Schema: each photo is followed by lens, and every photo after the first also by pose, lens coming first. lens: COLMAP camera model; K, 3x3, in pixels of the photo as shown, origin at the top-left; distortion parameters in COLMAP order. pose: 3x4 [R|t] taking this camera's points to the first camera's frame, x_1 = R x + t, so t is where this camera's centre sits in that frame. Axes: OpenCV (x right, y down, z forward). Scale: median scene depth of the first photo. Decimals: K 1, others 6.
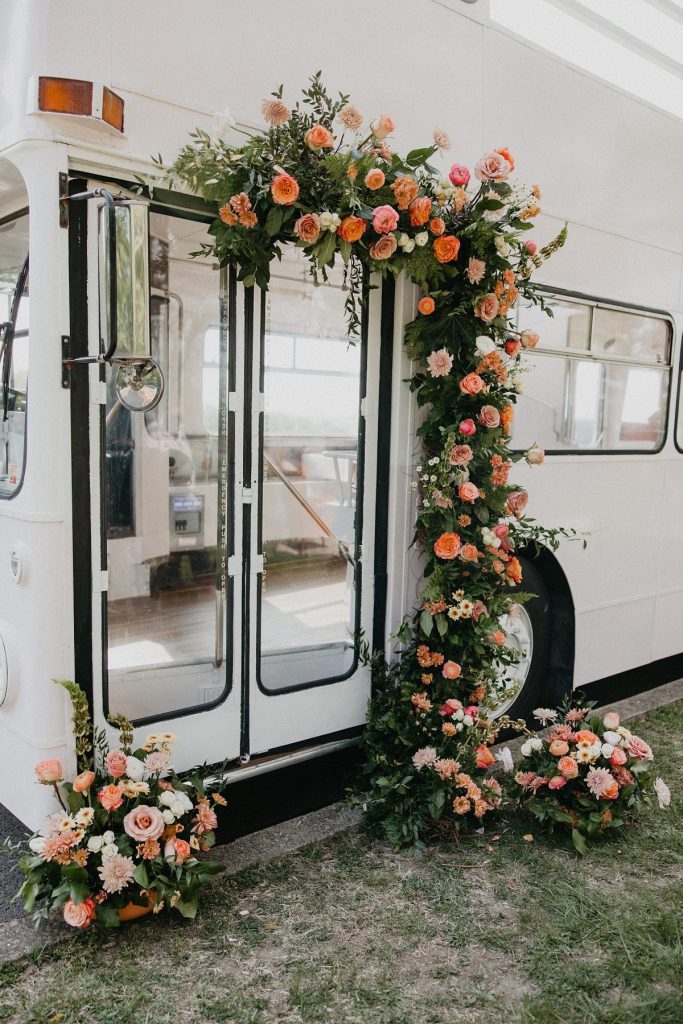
lens RADIAL K [[807.1, 0, 344.2], [0, 807.1, 512.4], [0, 0, 1]] dist [0.010406, 0.009496]
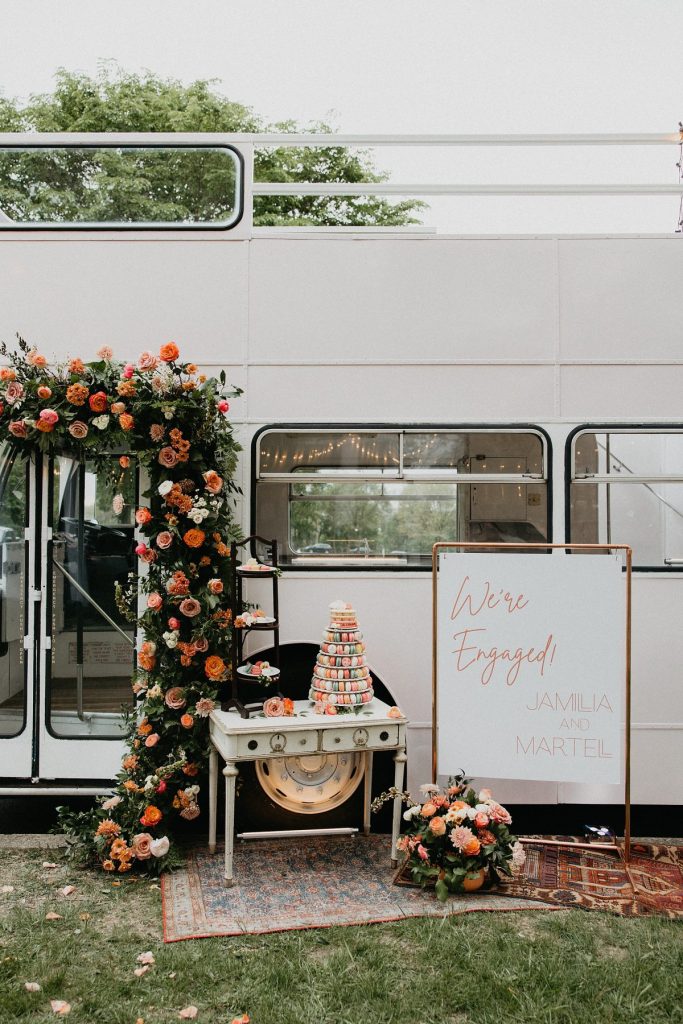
lens RADIAL K [[807.1, 0, 343.5], [0, 807.1, 509.7], [0, 0, 1]] dist [0.010406, 0.009496]
pose [[0.781197, -0.034079, -0.623354, 1.230788], [-0.048933, 0.992094, -0.115561, -0.032787], [0.622364, 0.120779, 0.773354, 0.171473]]
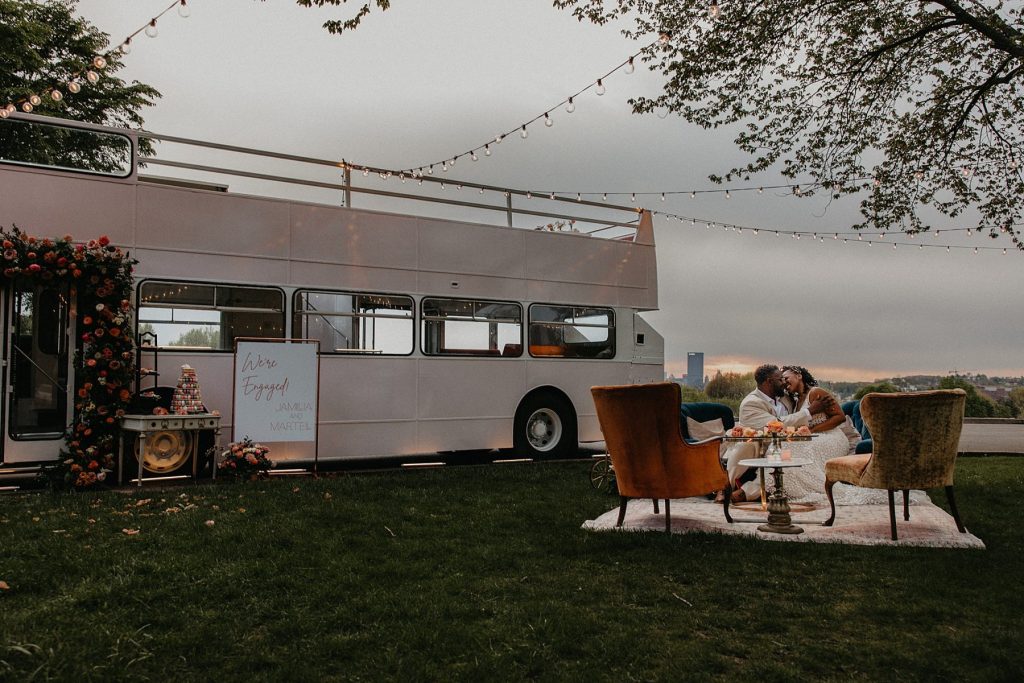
lens RADIAL K [[807.1, 0, 507.8], [0, 807.1, 333.9], [0, 0, 1]] dist [0.010406, 0.009496]
pose [[0.994801, -0.028549, -0.097758, 1.798380], [0.012212, 0.986418, -0.163799, 0.343047], [0.101106, 0.161754, 0.981638, -1.501963]]
